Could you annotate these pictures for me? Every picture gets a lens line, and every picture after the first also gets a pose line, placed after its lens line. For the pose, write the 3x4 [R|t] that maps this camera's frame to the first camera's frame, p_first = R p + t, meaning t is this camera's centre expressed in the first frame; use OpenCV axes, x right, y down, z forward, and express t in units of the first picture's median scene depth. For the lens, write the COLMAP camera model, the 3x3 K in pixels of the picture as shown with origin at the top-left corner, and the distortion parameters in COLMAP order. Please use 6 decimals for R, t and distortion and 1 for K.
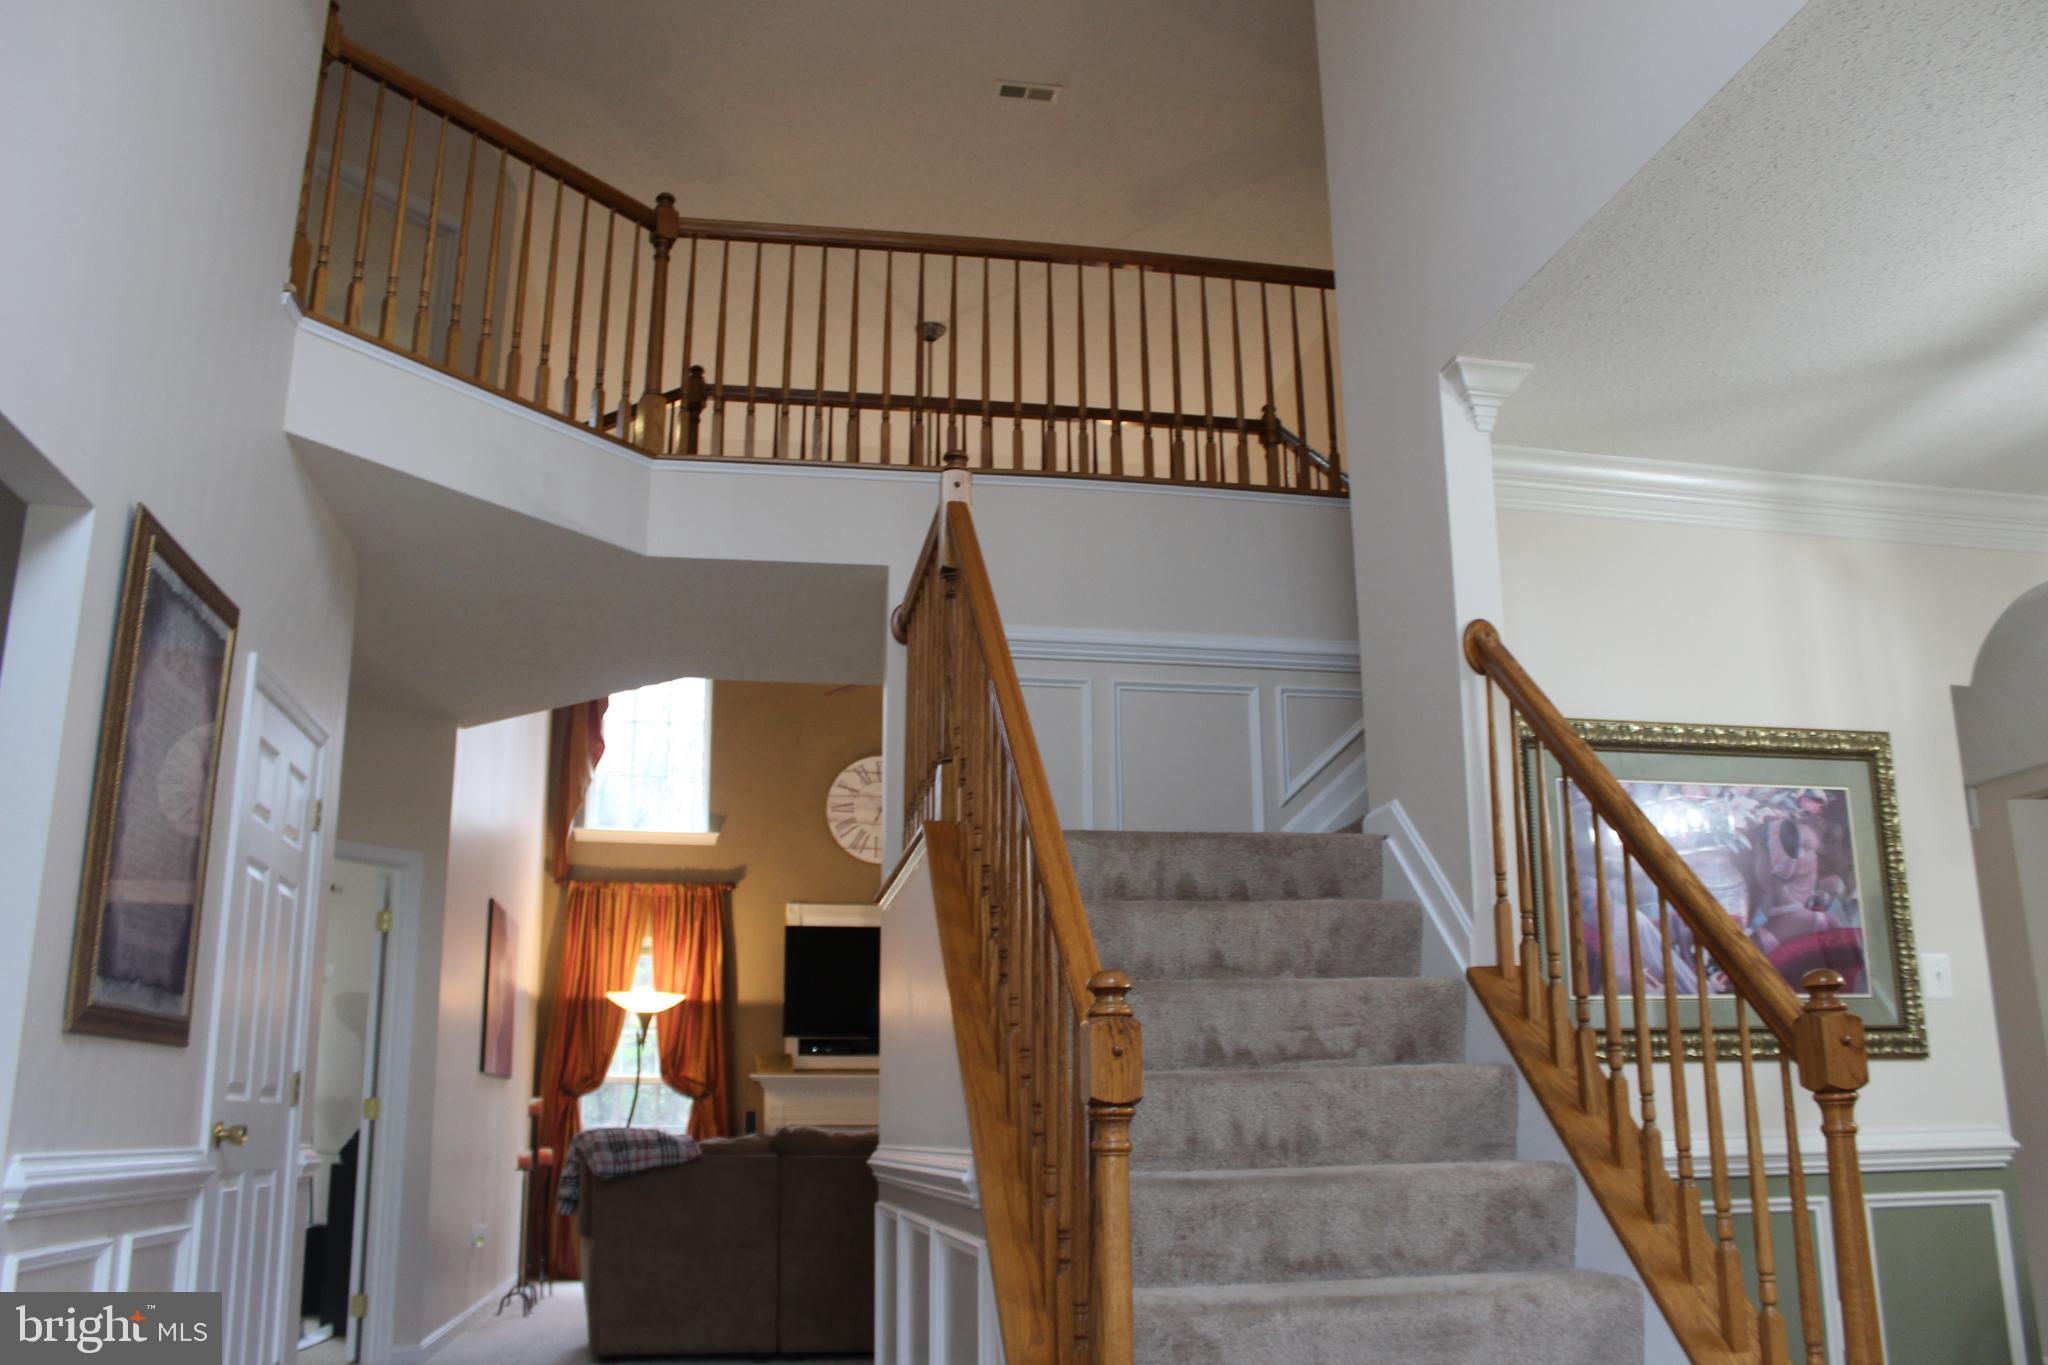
lens RADIAL K [[1682.6, 0, 1022.4], [0, 1682.6, 692.5], [0, 0, 1]] dist [-0.165342, 0.143304]
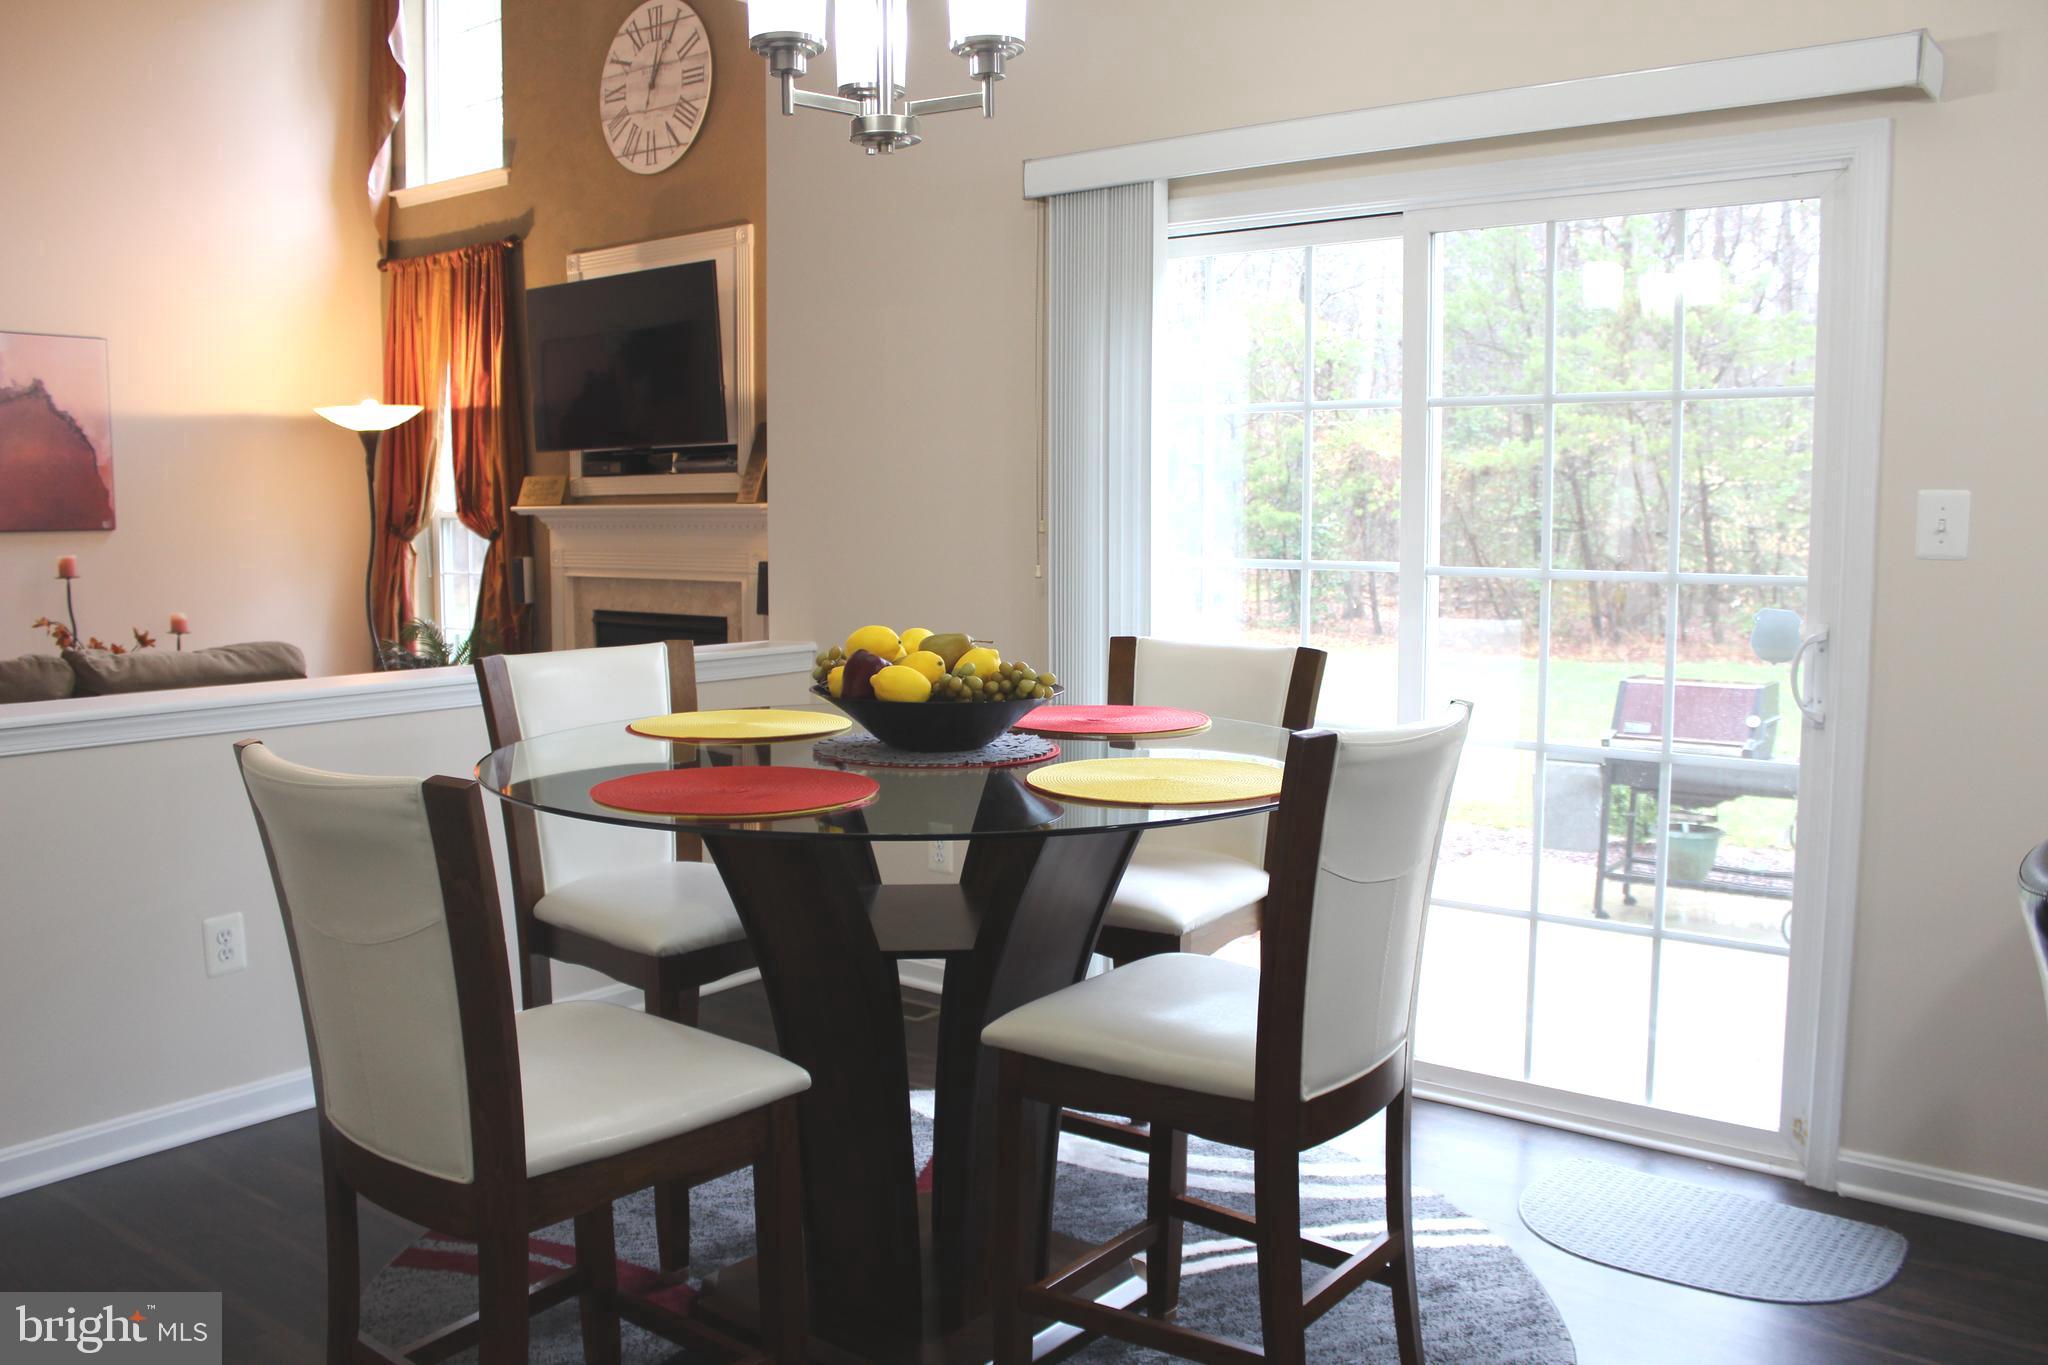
lens RADIAL K [[1682.6, 0, 1022.4], [0, 1682.6, 692.5], [0, 0, 1]] dist [-0.165342, 0.143304]
pose [[0.666702, 0.084626, -0.740504, 1.259981], [0.180939, 0.945434, 0.270952, 0.375283], [0.723028, -0.314630, 0.615011, 1.717066]]
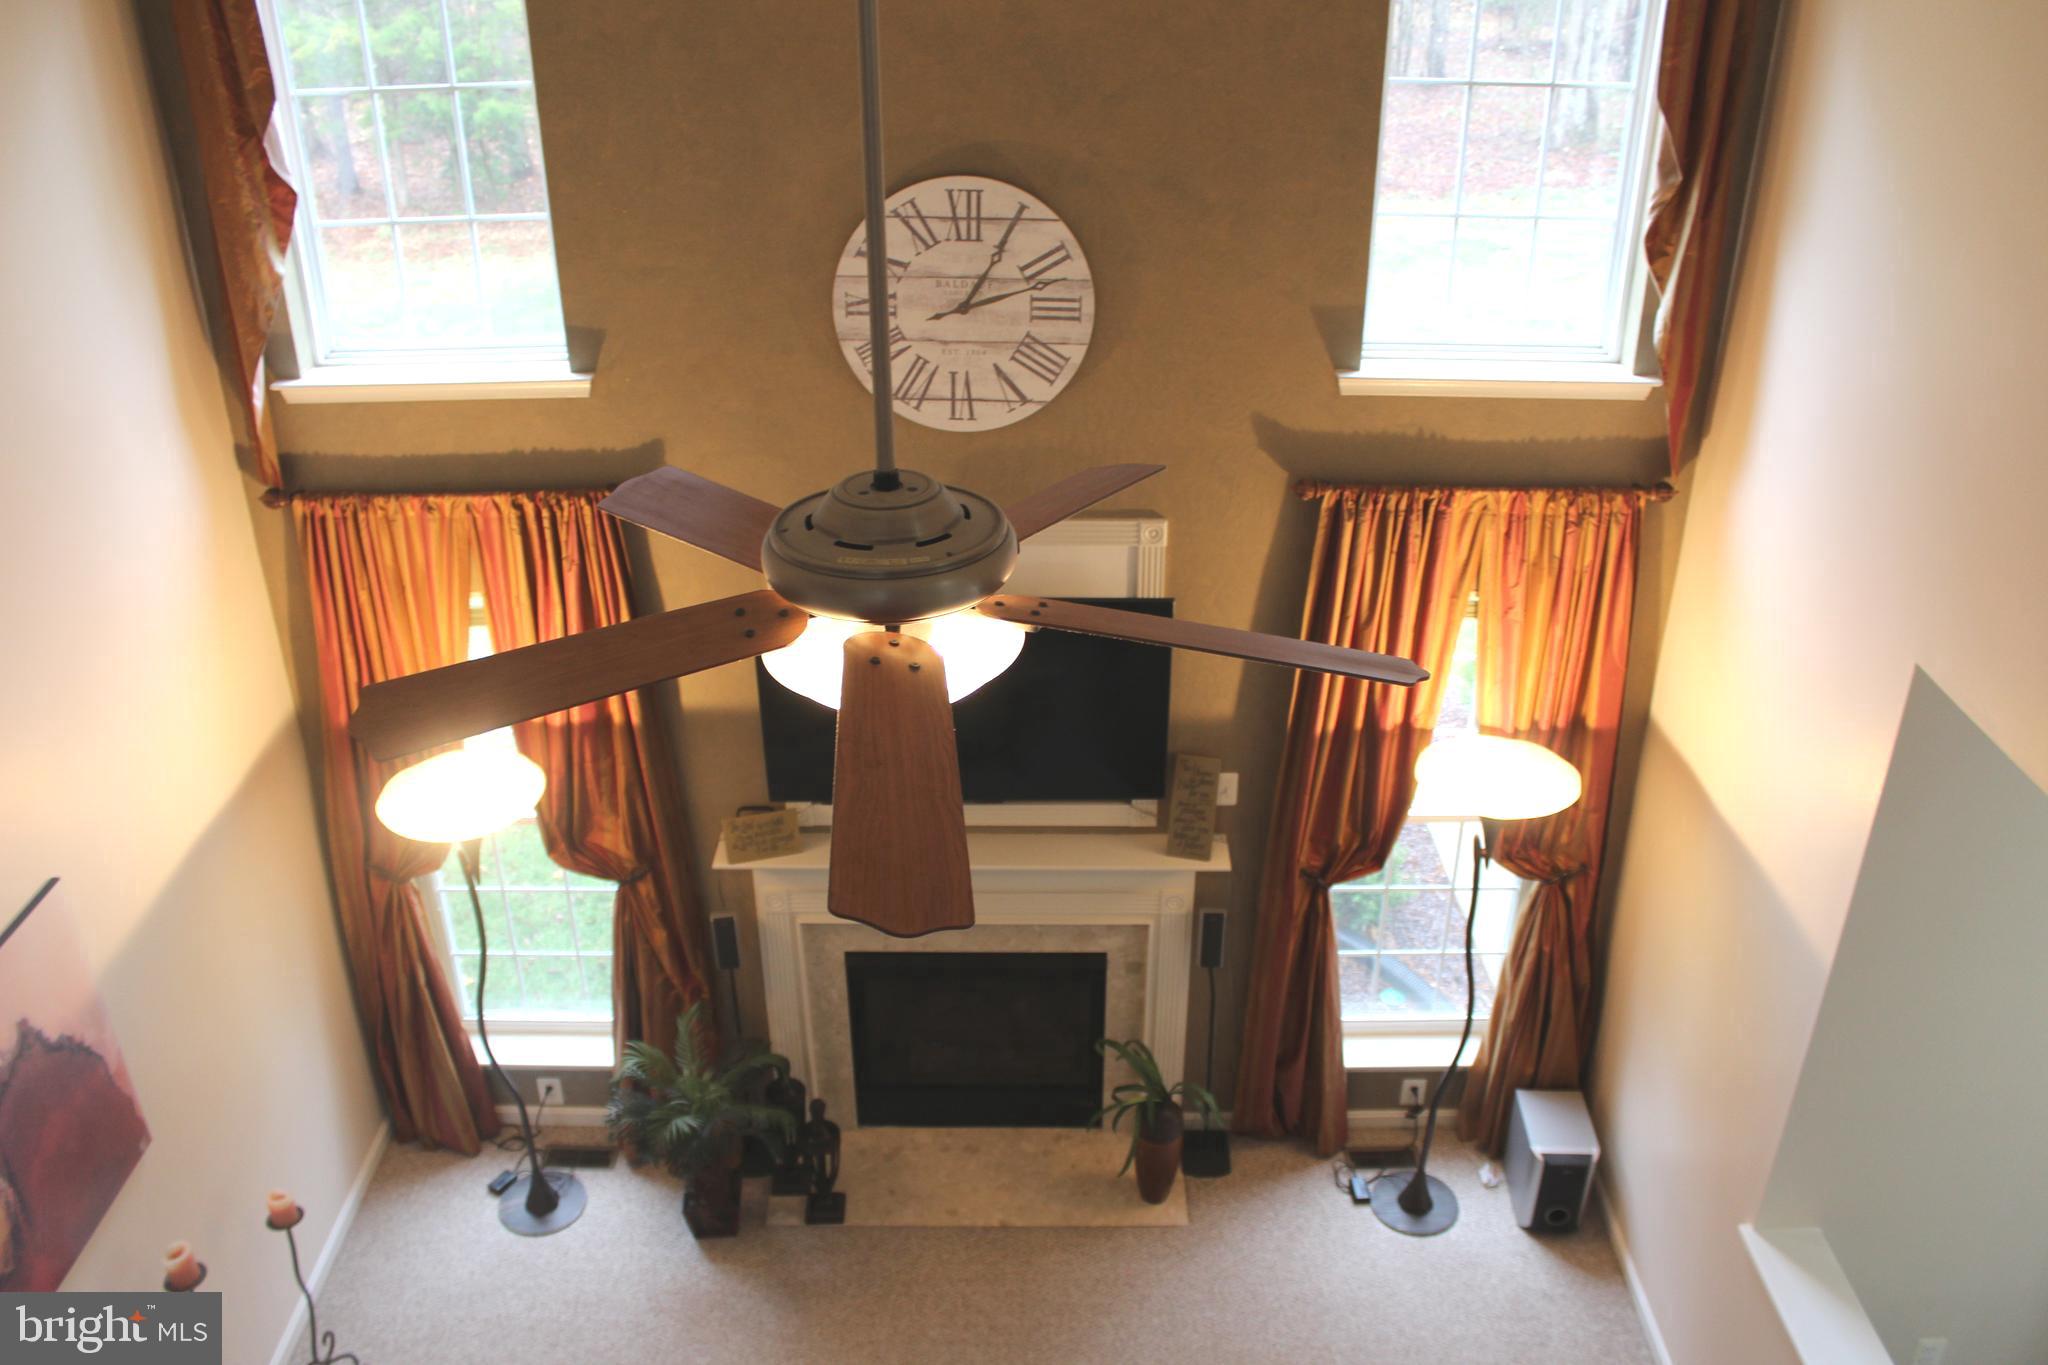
lens RADIAL K [[1682.6, 0, 1022.4], [0, 1682.6, 692.5], [0, 0, 1]] dist [-0.165342, 0.143304]
pose [[0.984479, 0.084733, -0.153694, 0.006572], [0.041368, 0.739020, 0.672412, -0.363075], [0.170559, -0.668334, 0.724044, 1.678499]]
